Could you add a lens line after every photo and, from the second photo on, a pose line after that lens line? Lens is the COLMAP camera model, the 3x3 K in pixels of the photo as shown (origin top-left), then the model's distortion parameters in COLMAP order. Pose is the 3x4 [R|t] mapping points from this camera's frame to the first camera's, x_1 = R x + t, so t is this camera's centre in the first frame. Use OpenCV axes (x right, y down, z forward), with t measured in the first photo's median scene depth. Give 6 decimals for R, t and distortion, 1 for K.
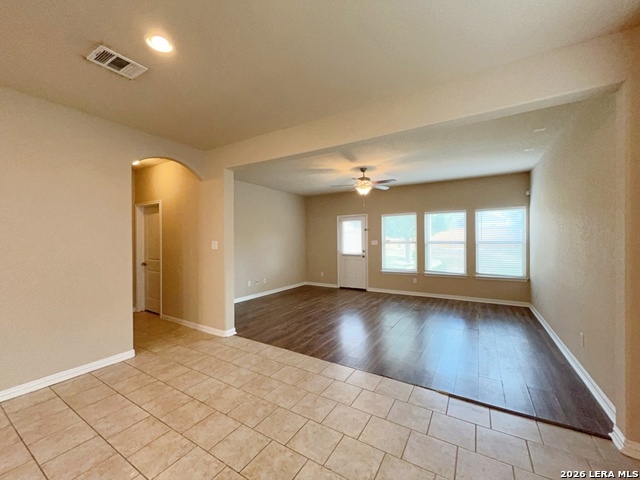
lens RADIAL K [[259.2, 0, 318.7], [0, 259.2, 240.7], [0, 0, 1]] dist [-0.002354, -0.000197]
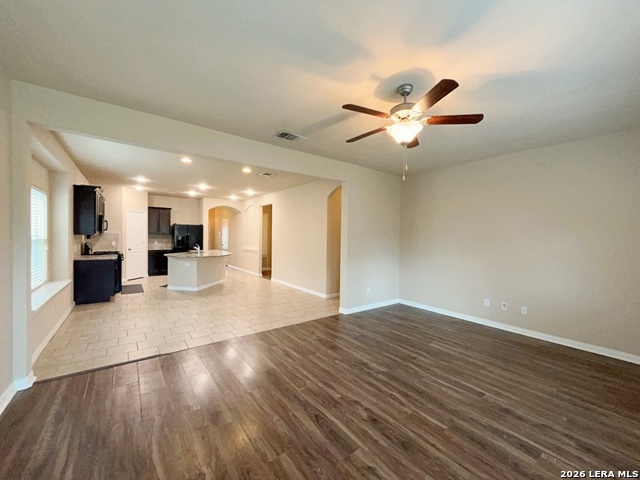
lens RADIAL K [[259.2, 0, 318.3], [0, 259.2, 236.1], [0, 0, 1]] dist [-0.002354, -0.000197]
pose [[-0.362104, -0.001046, -0.932137, 0.764398], [-0.019086, 0.999798, 0.006292, -0.010411], [0.931942, 0.020069, -0.362051, 1.174158]]
